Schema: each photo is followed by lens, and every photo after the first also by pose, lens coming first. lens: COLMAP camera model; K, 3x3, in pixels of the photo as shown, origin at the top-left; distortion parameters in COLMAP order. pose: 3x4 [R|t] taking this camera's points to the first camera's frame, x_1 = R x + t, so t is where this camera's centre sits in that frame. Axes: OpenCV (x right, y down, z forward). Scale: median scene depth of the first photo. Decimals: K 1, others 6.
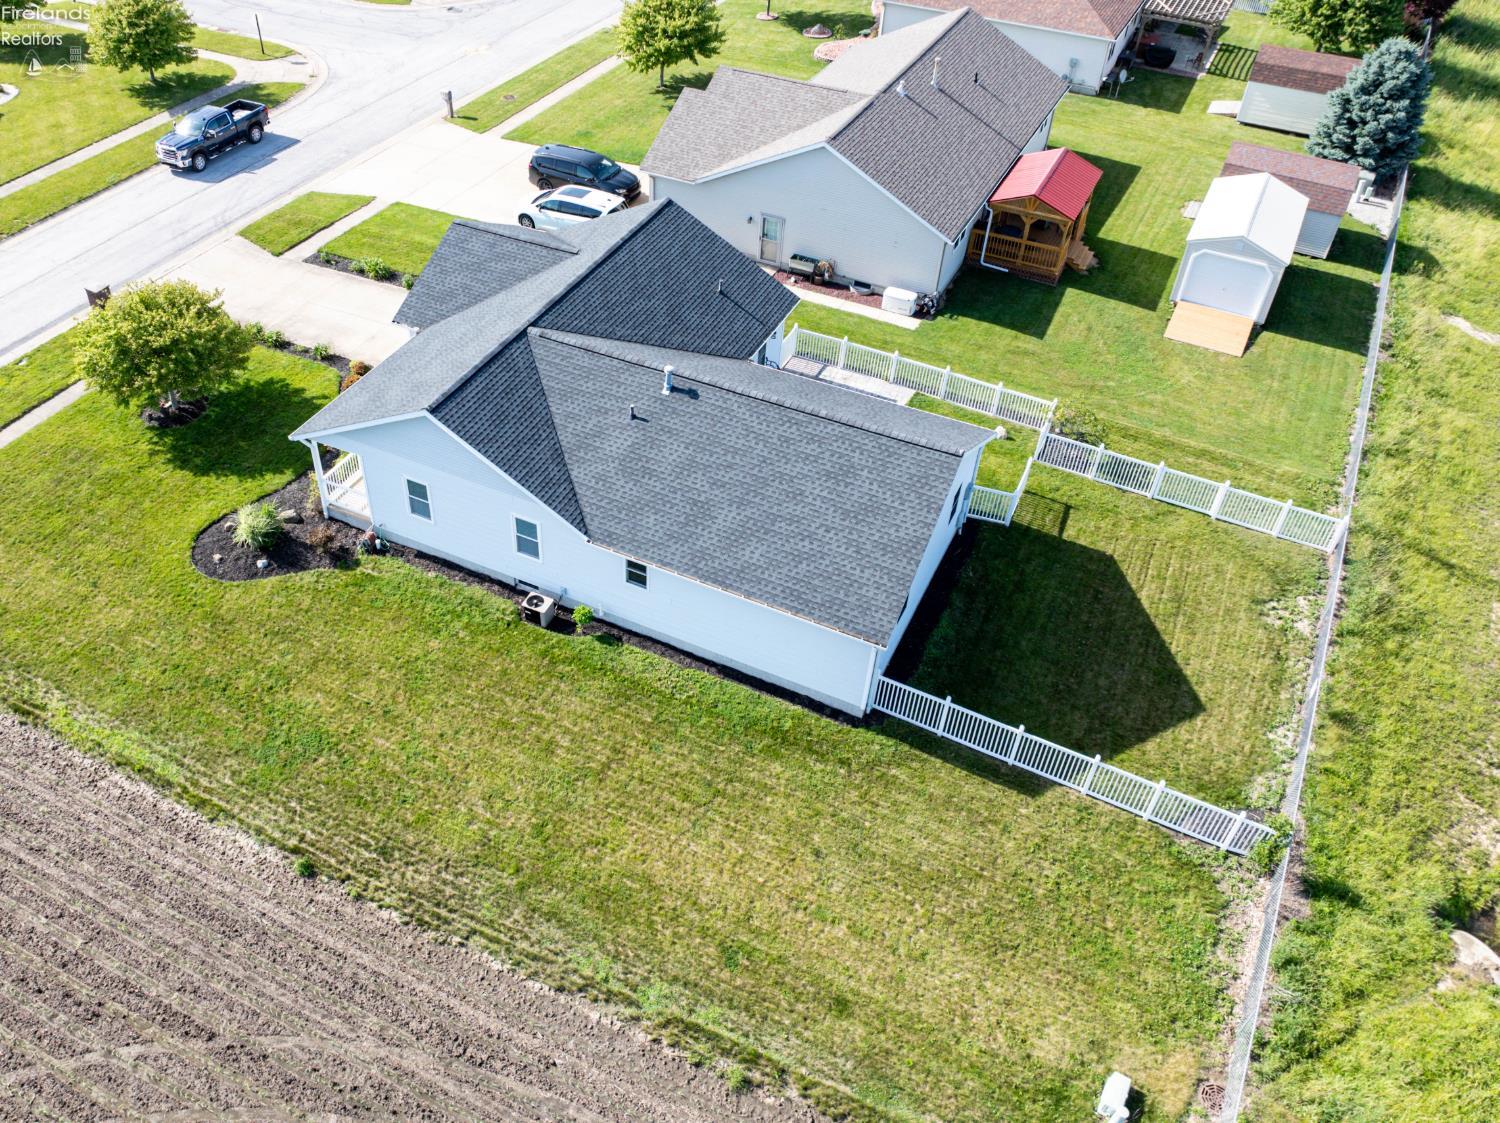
lens RADIAL K [[1211.0, 0, 624.9], [0, 1211.0, 561.0], [0, 0, 1]] dist [0.006490, -0.100011]
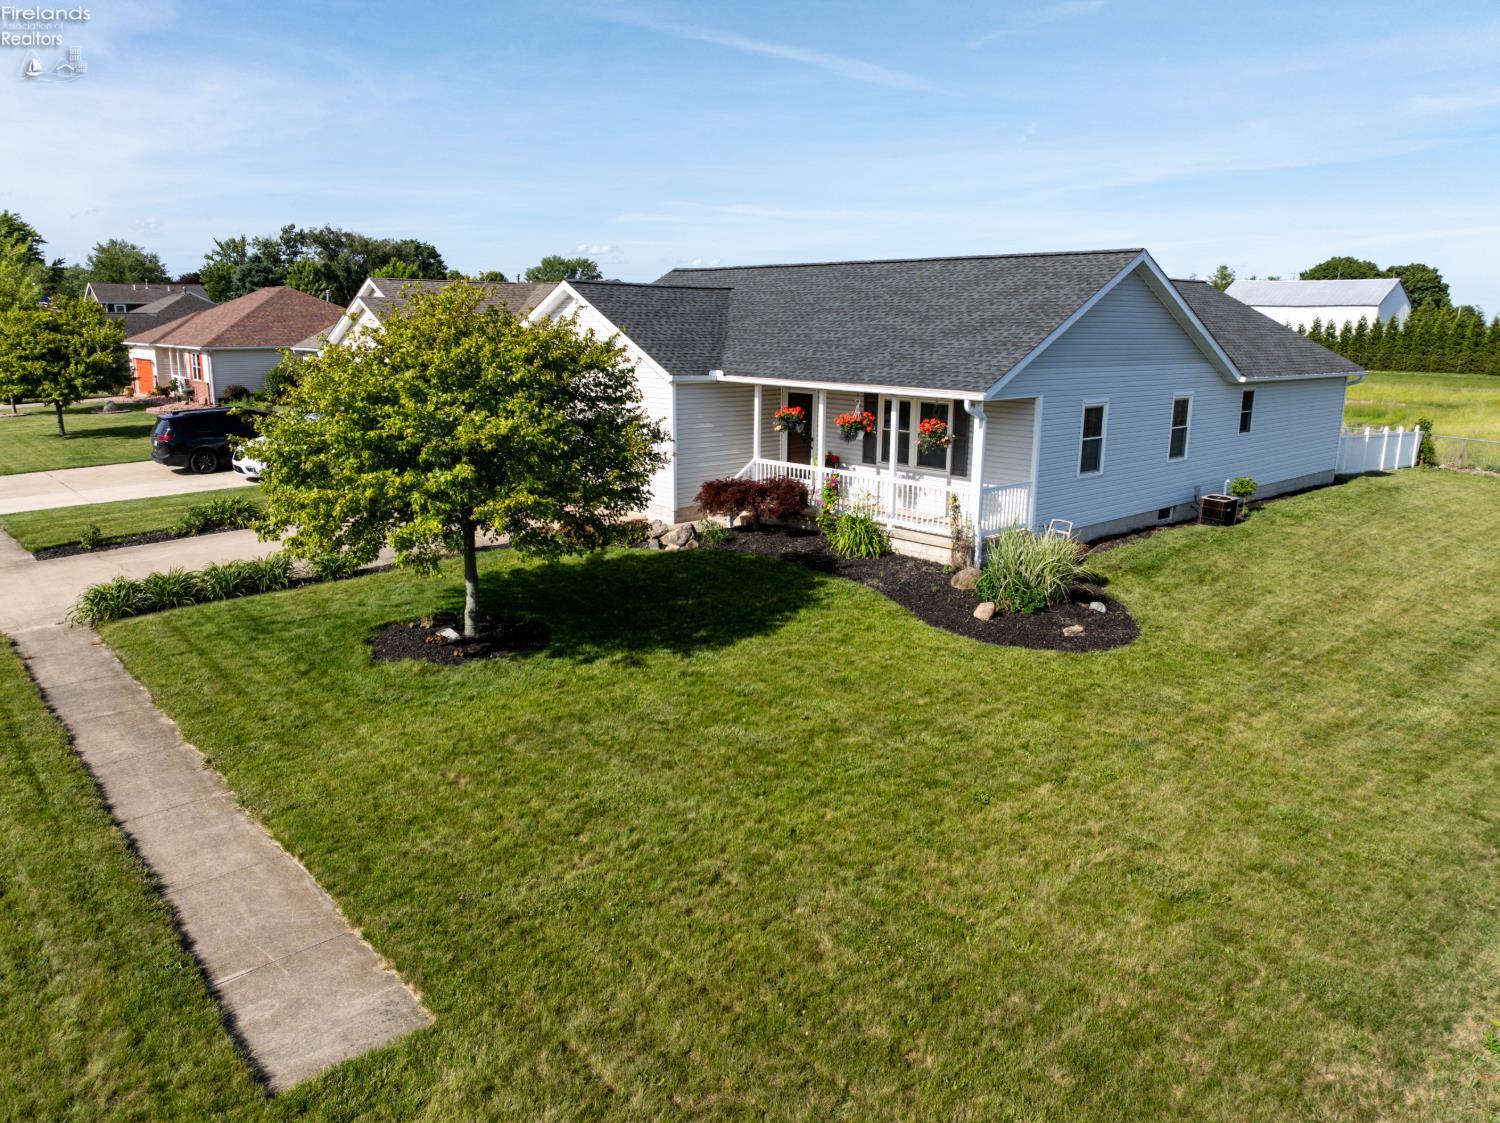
lens RADIAL K [[1055.3, 0, 739.7], [0, 1055.3, 558.4], [0, 0, 1]] dist [-0.040247, 0.001766]
pose [[0.336853, -0.201197, 0.919810, -0.842917], [0.623228, 0.779913, -0.057642, -0.092098], [-0.705774, 0.592667, 0.388108, 1.019727]]
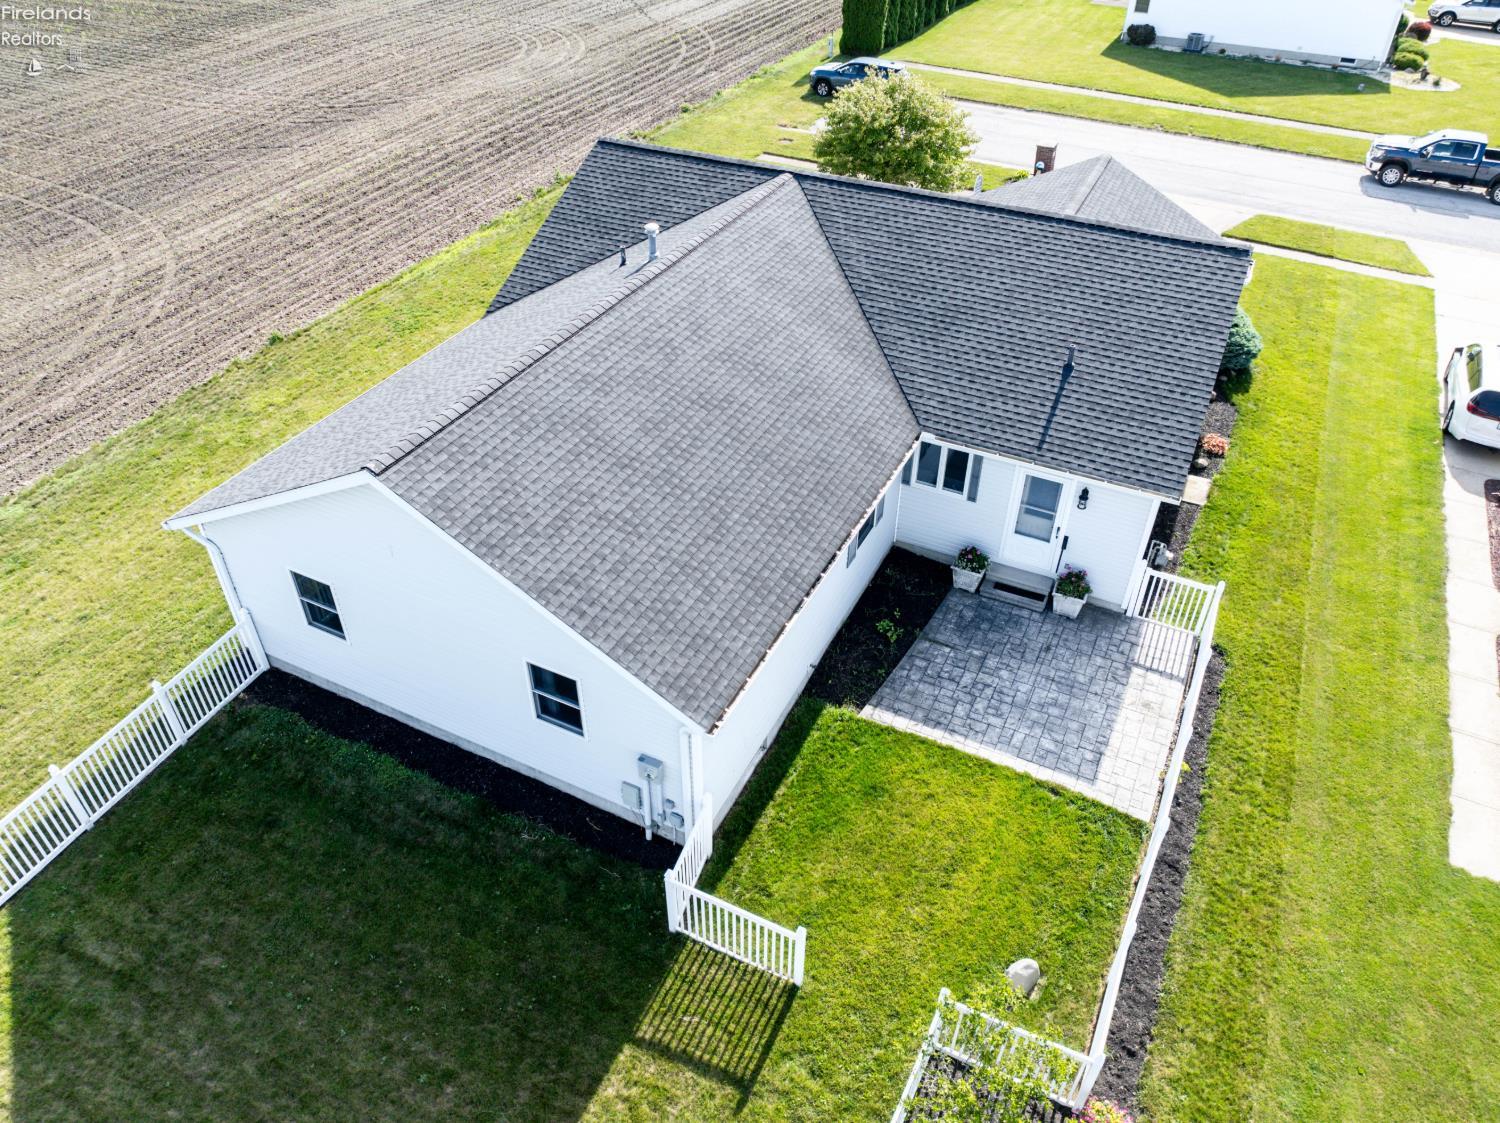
lens RADIAL K [[1055.6, 0, 748.5], [0, 1055.6, 559.9], [0, 0, 1]] dist [-0.035715, -0.000137]
pose [[0.028785, 0.623430, -0.781349, 0.612668], [-0.670469, 0.591799, 0.447489, -0.349805], [0.741379, 0.510989, 0.435025, 0.889927]]
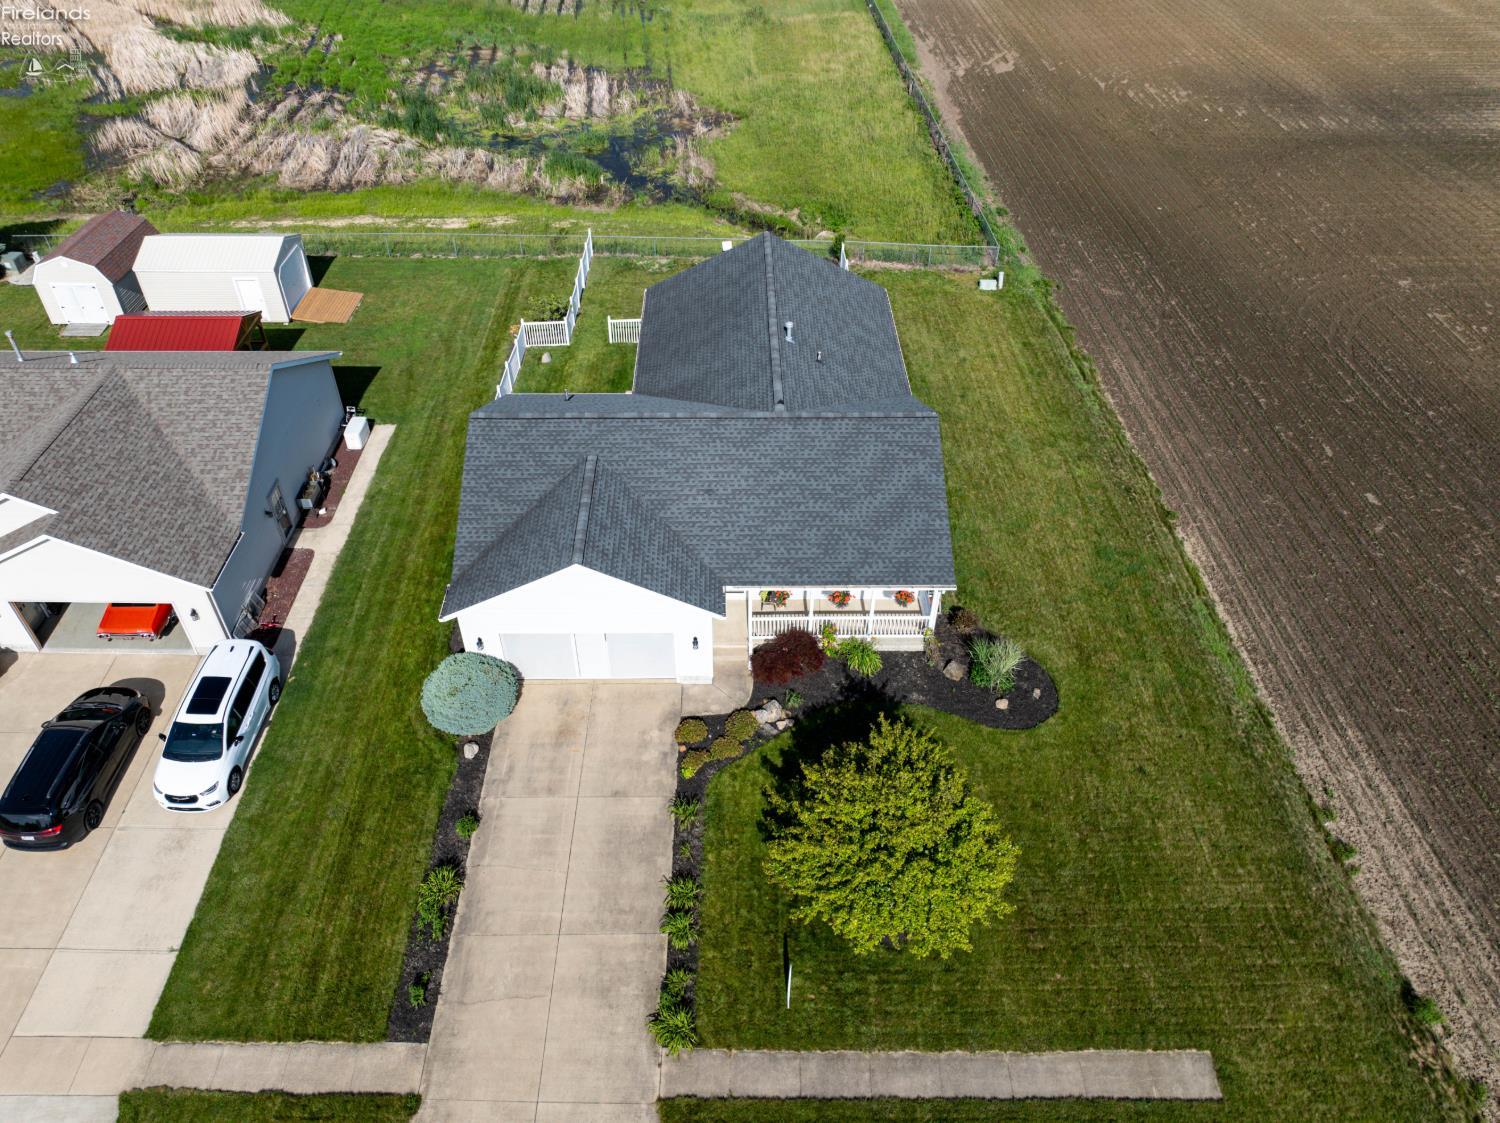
lens RADIAL K [[1059.9, 0, 749.0], [0, 1059.9, 555.3], [0, 0, 1]] dist [-0.031537, -0.010879]
pose [[-0.487146, -0.577950, 0.654723, -0.809153], [0.575533, 0.351408, 0.738427, -0.917681], [-0.656849, 0.736536, 0.161442, 1.037136]]
